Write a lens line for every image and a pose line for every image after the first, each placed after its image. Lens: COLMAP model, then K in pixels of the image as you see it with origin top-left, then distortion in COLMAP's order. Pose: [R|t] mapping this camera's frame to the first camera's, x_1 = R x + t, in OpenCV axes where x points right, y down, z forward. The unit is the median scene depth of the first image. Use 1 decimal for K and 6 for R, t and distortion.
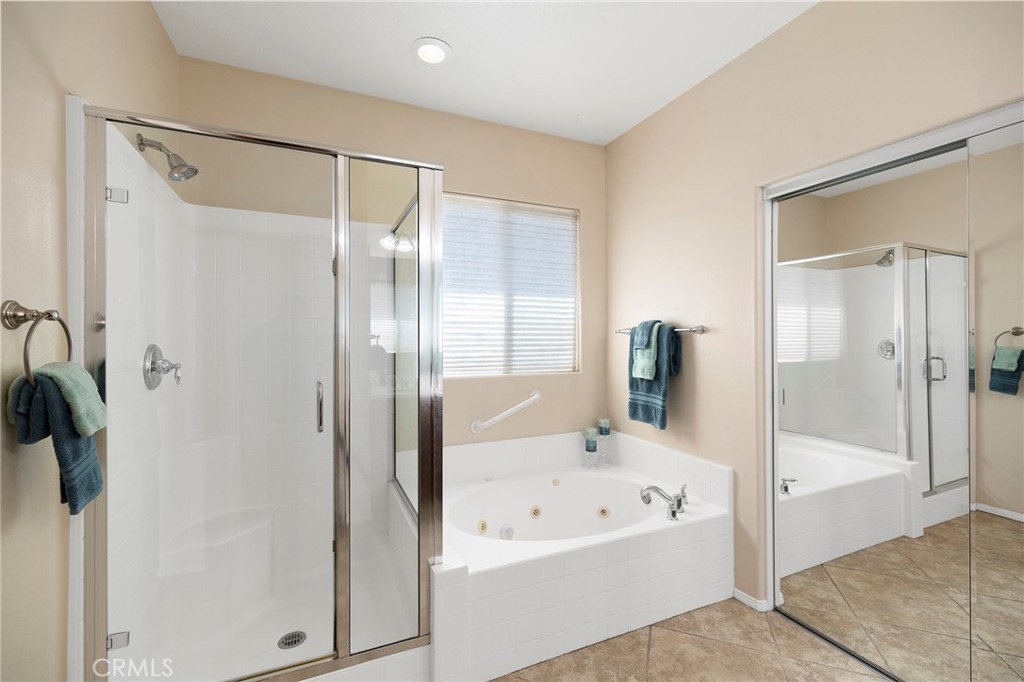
lens RADIAL K [[363.2, 0, 531.8], [0, 363.2, 337.9], [0, 0, 1]] dist [0.003136, -0.000586]
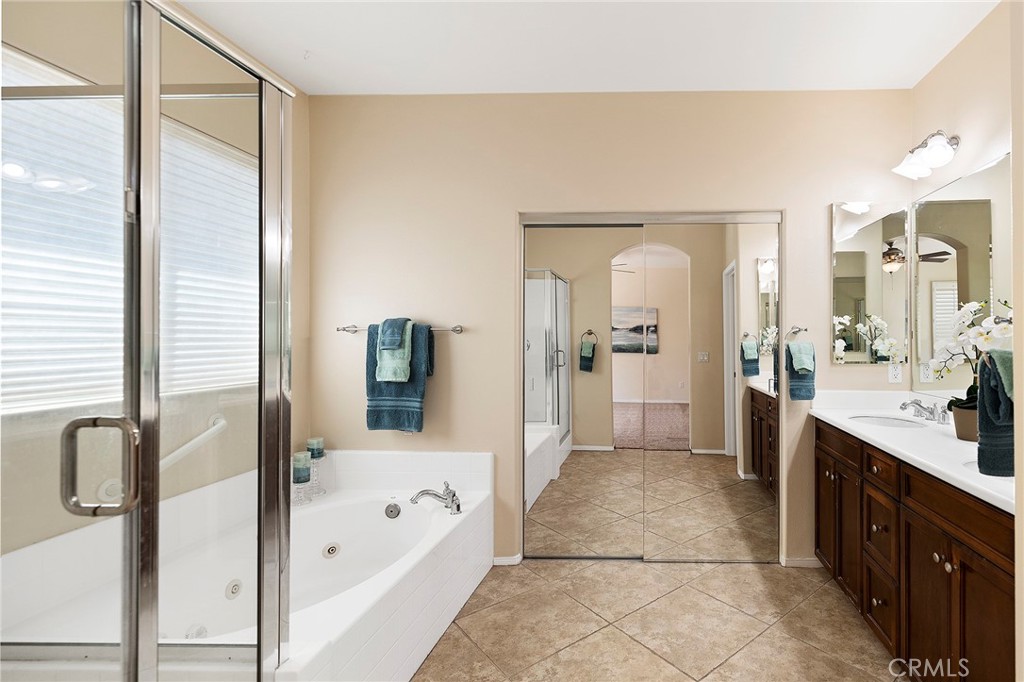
lens RADIAL K [[433.4, 0, 518.0], [0, 433.4, 335.2], [0, 0, 1]] dist [0.001872, 0.000629]
pose [[0.620844, 0.001508, 0.783932, -0.366941], [-0.000987, 0.999999, -0.001142, -0.003757], [-0.783933, -0.000064, 0.620845, 0.080129]]
